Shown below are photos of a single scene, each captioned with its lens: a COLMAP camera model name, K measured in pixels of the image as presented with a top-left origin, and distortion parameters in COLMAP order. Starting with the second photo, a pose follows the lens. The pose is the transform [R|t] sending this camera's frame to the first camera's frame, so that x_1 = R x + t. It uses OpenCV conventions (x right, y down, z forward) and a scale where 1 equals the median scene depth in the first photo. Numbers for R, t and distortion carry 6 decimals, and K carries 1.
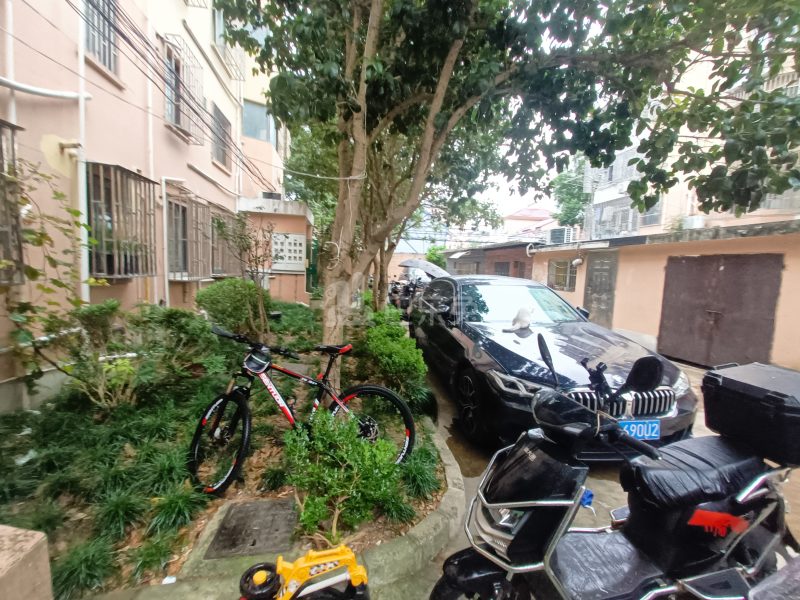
lens RADIAL K [[355.7, 0, 398.3], [0, 355.7, 301.1], [0, 0, 1]] dist [-0.000416, 0.001176]
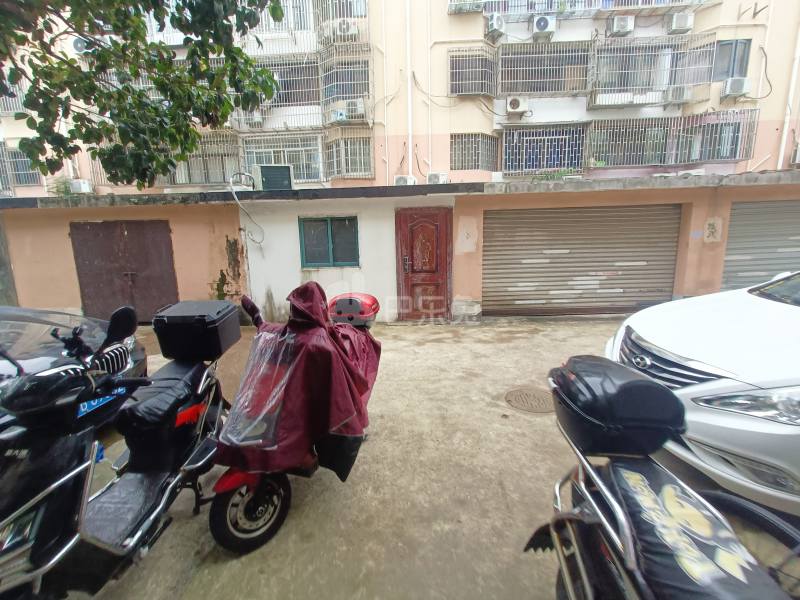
lens RADIAL K [[355.7, 0, 398.8], [0, 355.7, 299.6], [0, 0, 1]] dist [-0.000416, 0.001176]
pose [[0.171865, -0.210075, 0.962461, -0.150376], [0.122056, 0.974011, 0.190800, 0.006326], [-0.977530, 0.084682, 0.193040, -0.076152]]
